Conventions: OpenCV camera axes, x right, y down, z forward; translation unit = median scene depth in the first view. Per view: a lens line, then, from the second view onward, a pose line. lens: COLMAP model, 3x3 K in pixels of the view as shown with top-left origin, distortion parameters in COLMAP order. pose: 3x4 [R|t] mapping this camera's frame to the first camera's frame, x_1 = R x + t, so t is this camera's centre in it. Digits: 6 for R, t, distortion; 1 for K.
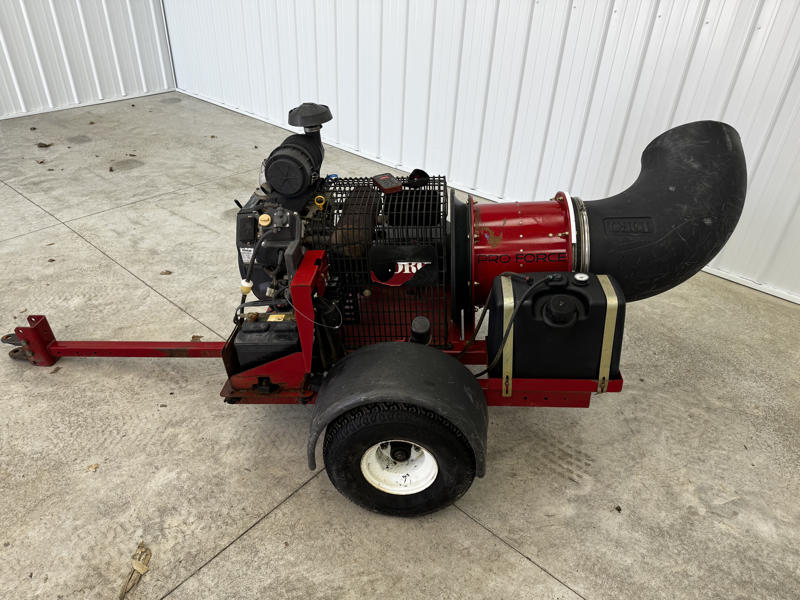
lens RADIAL K [[555.8, 0, 400.0], [0, 555.8, 300.0], [0, 0, 1]] dist [-0.004898, -0.000980]
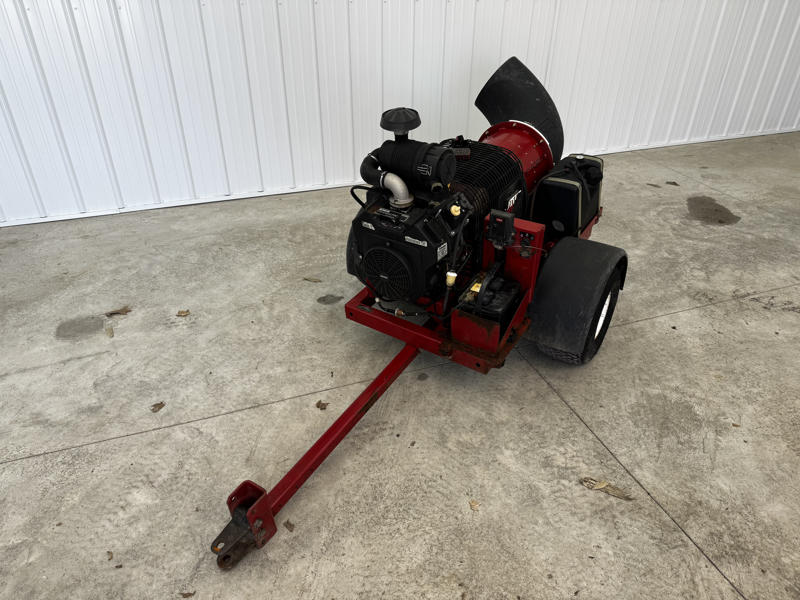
lens RADIAL K [[529.1, 0, 397.5], [0, 529.1, 310.7], [0, 0, 1]] dist [0.036499, -0.047525]
pose [[0.505467, -0.524299, 0.685284, -1.134291], [0.488439, 0.828577, 0.273656, -0.327458], [-0.711288, 0.196395, 0.674906, 0.398298]]
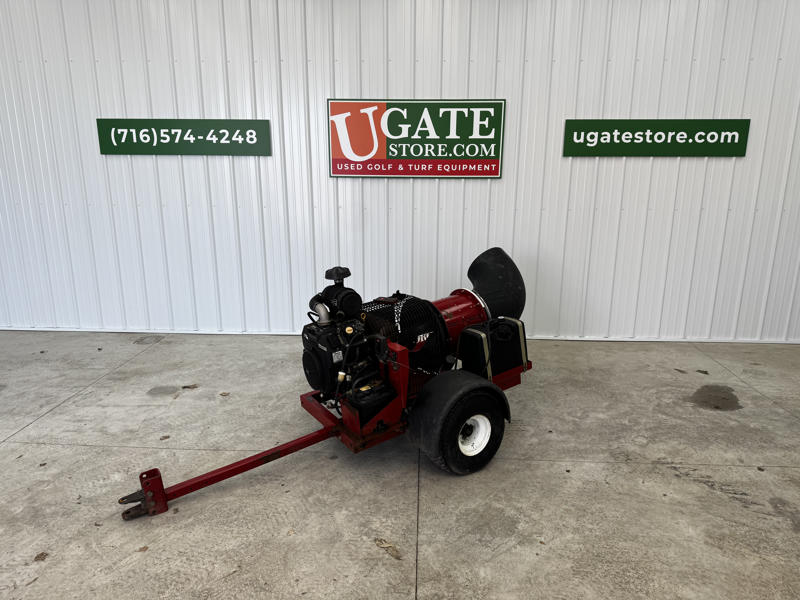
lens RADIAL K [[537.2, 0, 400.0], [0, 537.2, 300.0], [0, 0, 1]] dist [0.030224, -0.045713]
pose [[0.796335, -0.192798, 0.573306, -1.023820], [0.361841, 0.911377, -0.196118, 0.145210], [-0.484687, 0.363621, 0.795524, -0.398323]]
